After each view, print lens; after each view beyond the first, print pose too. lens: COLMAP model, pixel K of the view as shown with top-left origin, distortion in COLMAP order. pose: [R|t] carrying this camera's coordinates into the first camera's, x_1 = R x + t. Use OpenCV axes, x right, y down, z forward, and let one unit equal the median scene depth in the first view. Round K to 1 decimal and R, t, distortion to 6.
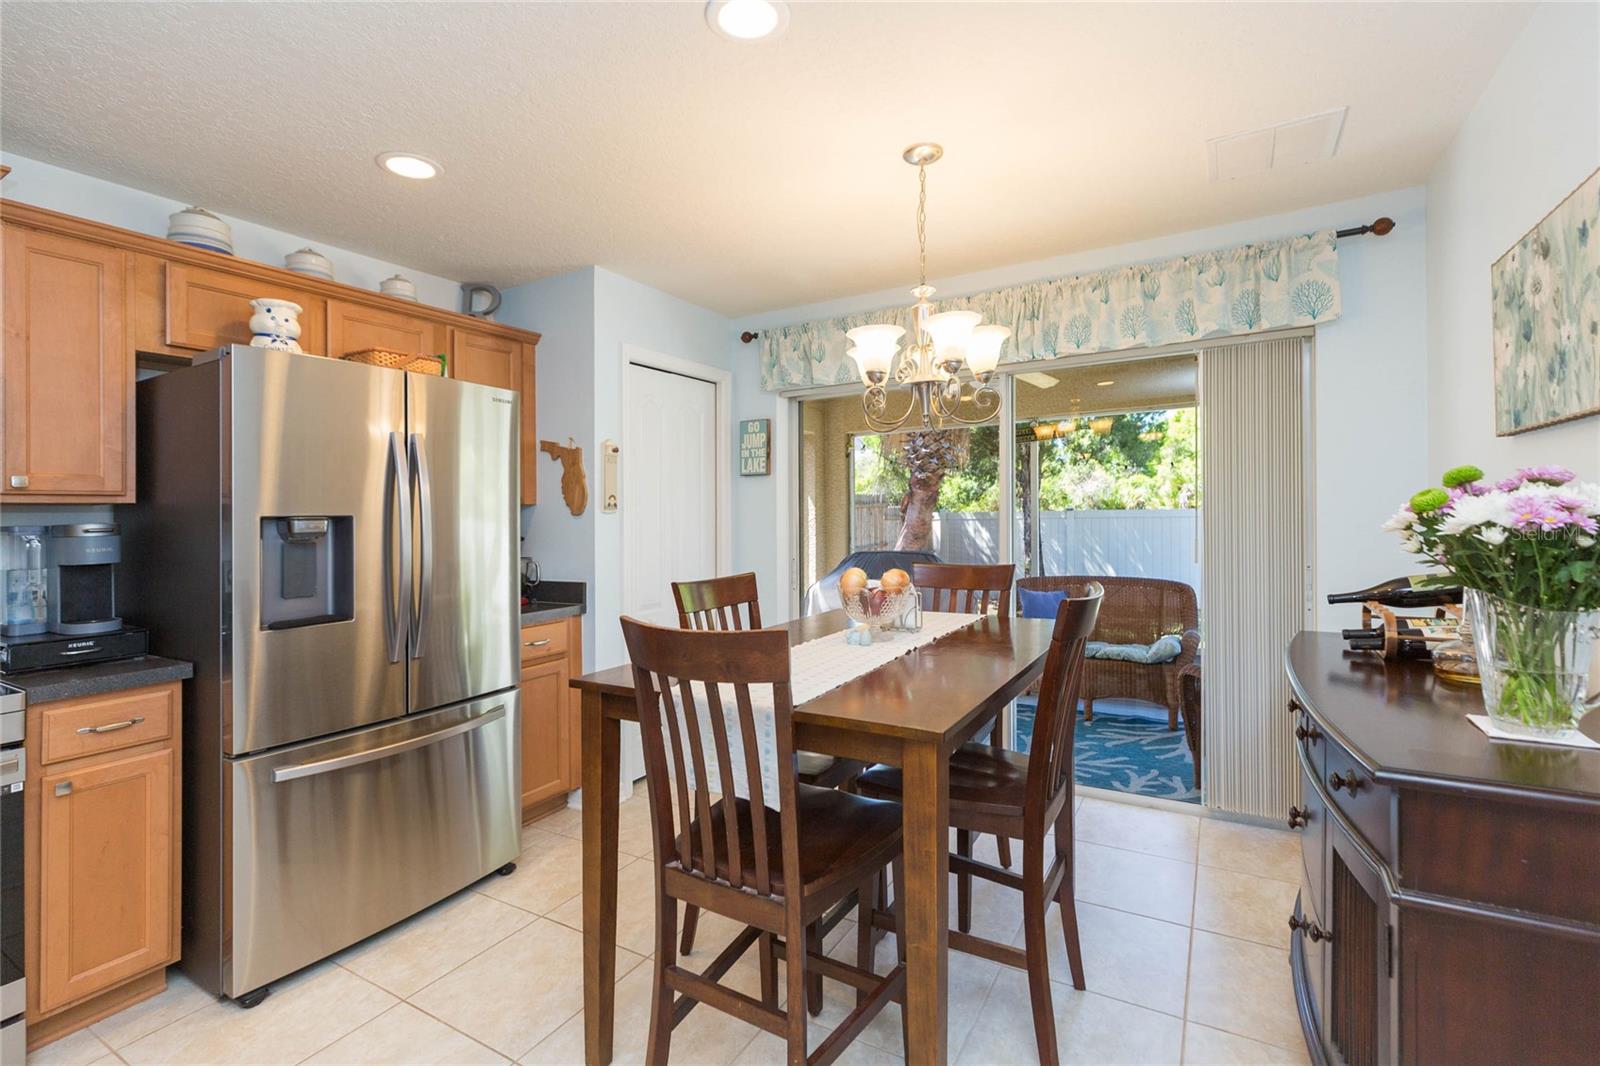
lens RADIAL K [[722.3, 0, 806.4], [0, 722.3, 524.5], [0, 0, 1]] dist [0.000811, 0.001820]
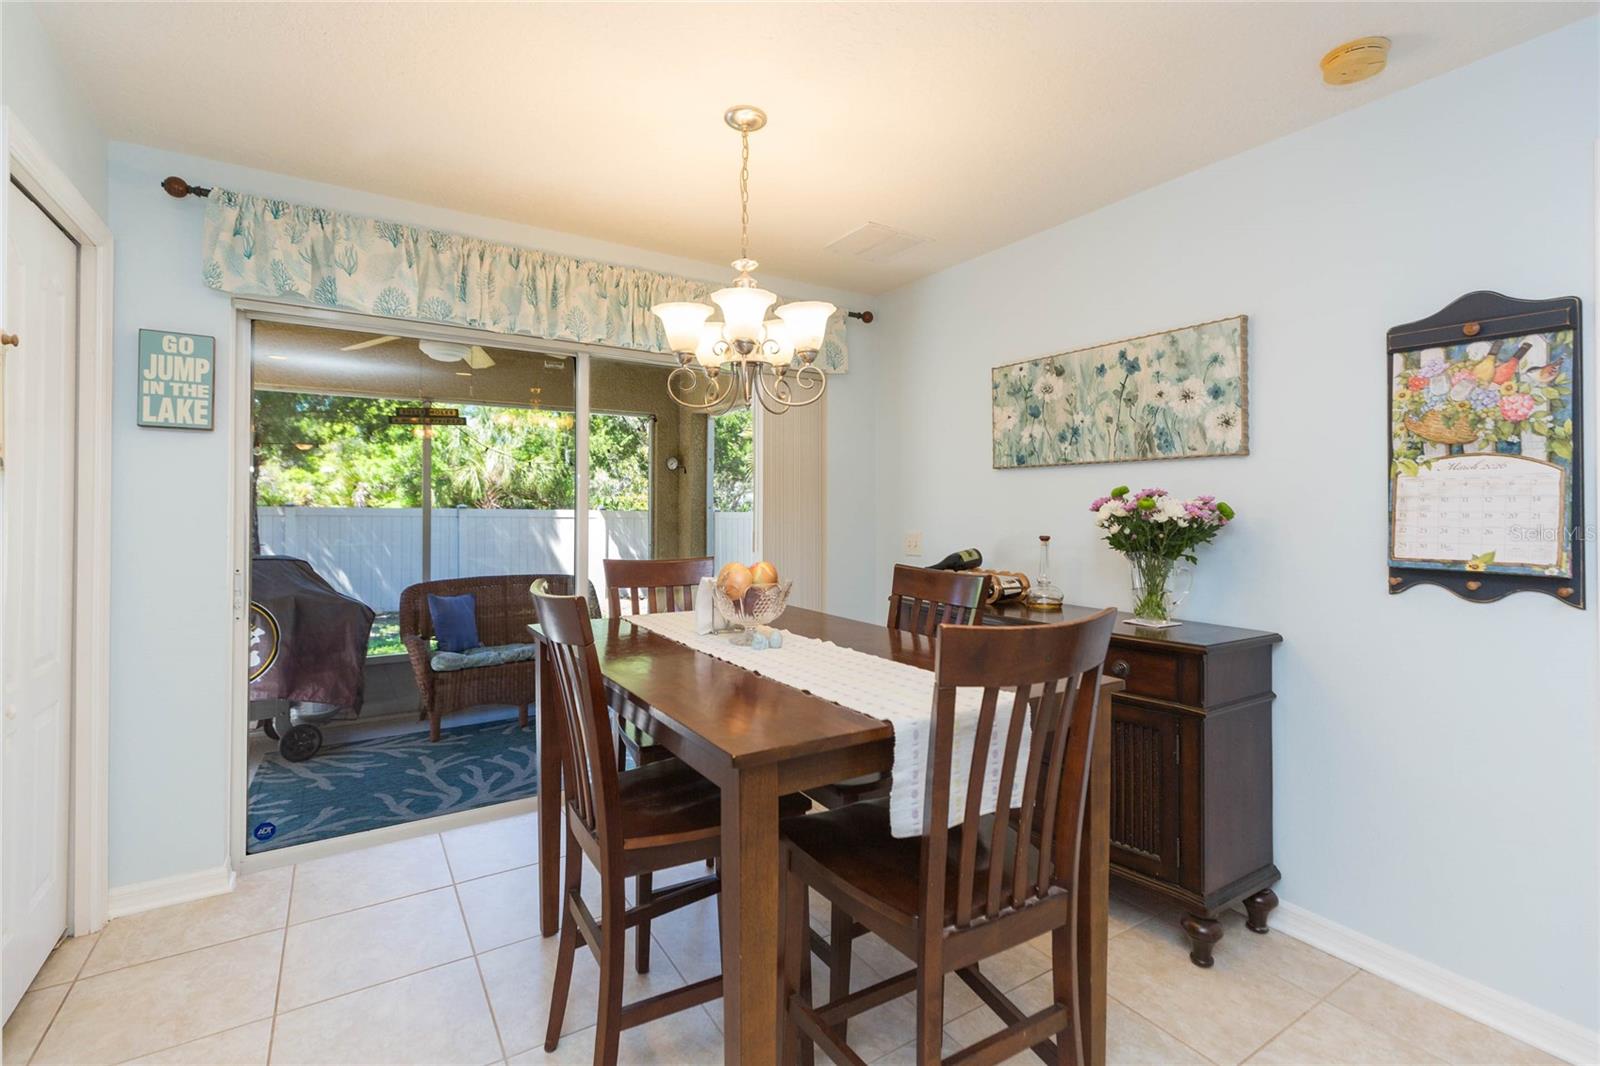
lens RADIAL K [[722.3, 0, 808.0], [0, 722.3, 498.0], [0, 0, 1]] dist [0.000811, 0.001820]
pose [[0.455021, 0.039499, 0.889604, -0.504316], [-0.004785, 0.999110, -0.041914, 0.014262], [-0.890468, 0.014815, 0.454805, 0.410568]]
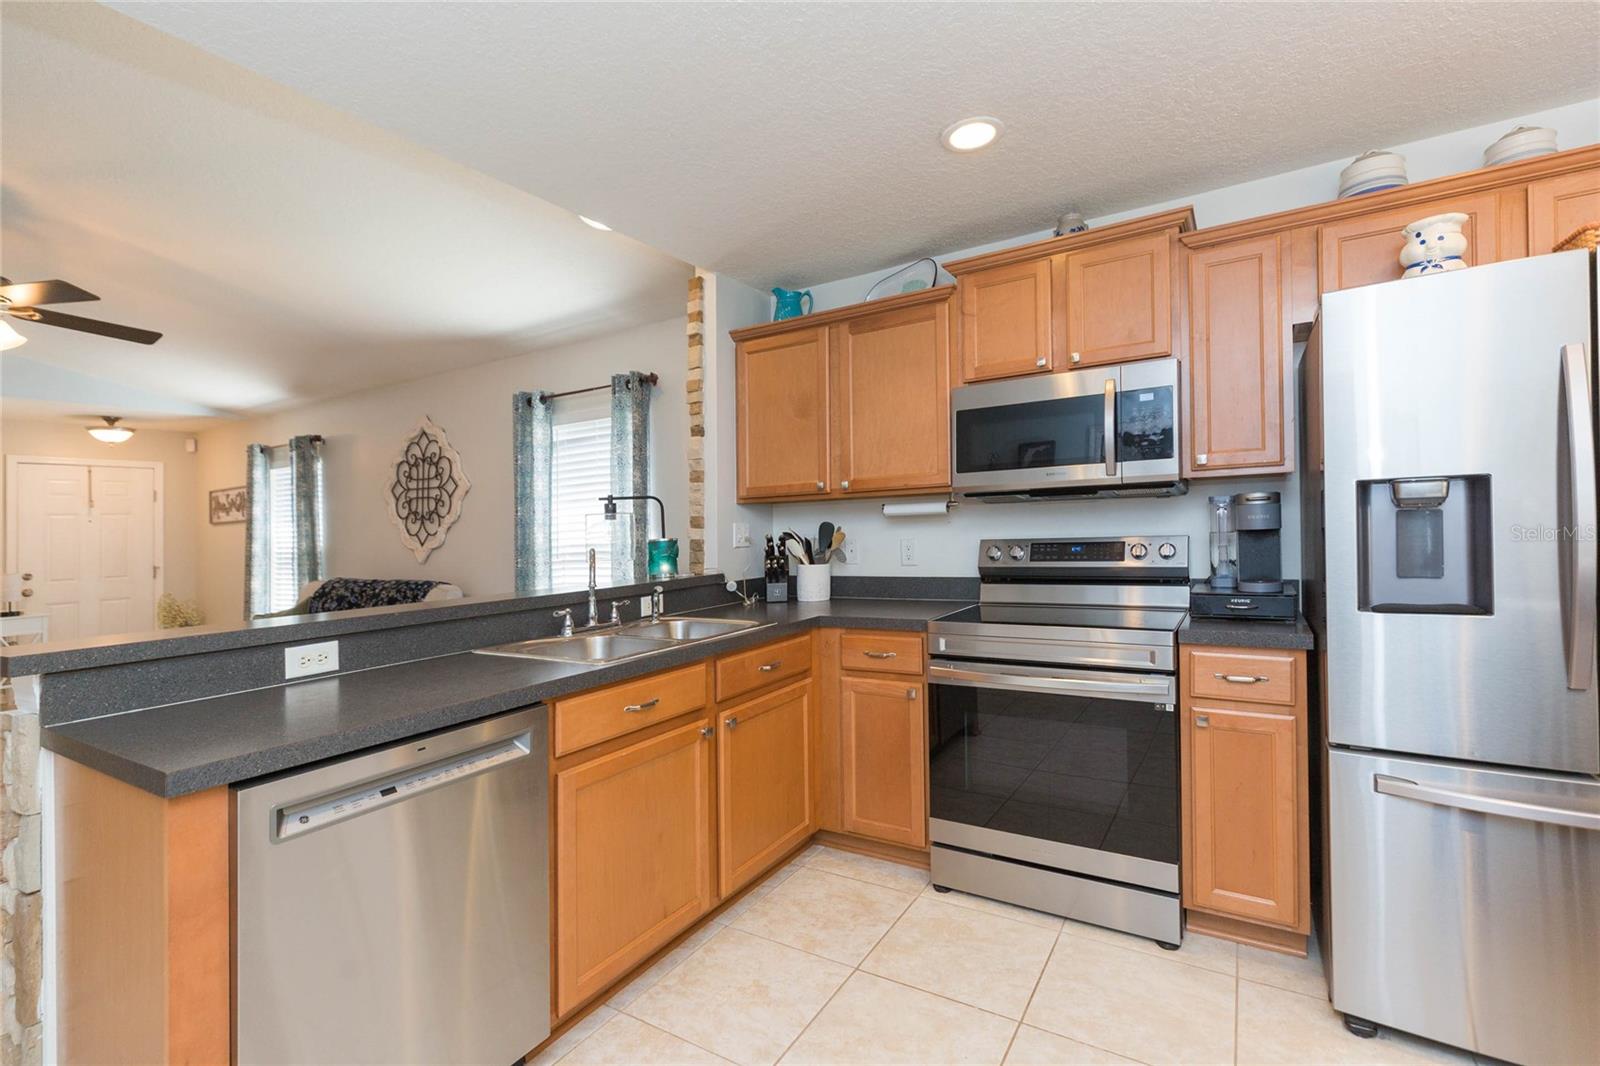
lens RADIAL K [[722.3, 0, 795.5], [0, 722.3, 503.2], [0, 0, 1]] dist [0.000811, 0.001820]
pose [[-0.027970, -0.008536, -0.999572, 0.095301], [0.024669, 0.999653, -0.009227, 0.005296], [0.999304, -0.024916, -0.027750, 0.236450]]
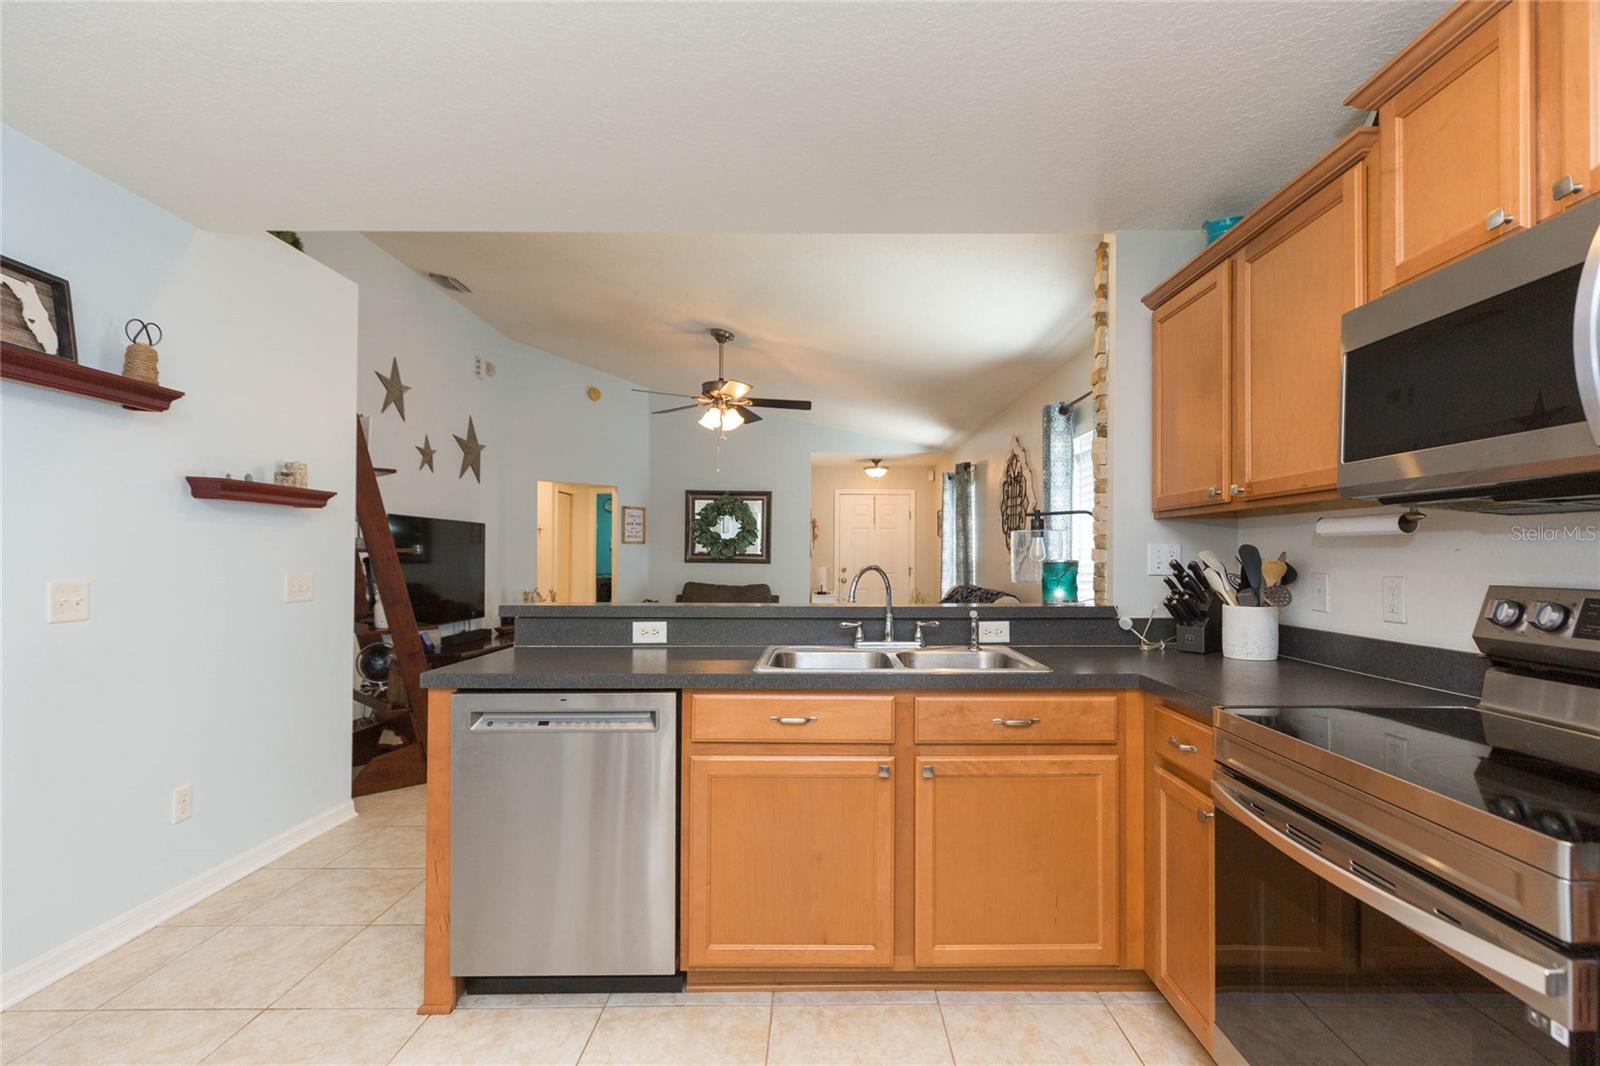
lens RADIAL K [[722.3, 0, 823.5], [0, 722.3, 529.2], [0, 0, 1]] dist [0.000811, 0.001820]
pose [[-0.860165, 0.004866, -0.509993, -0.260976], [0.014331, 0.999790, -0.014632, 0.014209], [0.509815, -0.019895, -0.860054, 0.684264]]
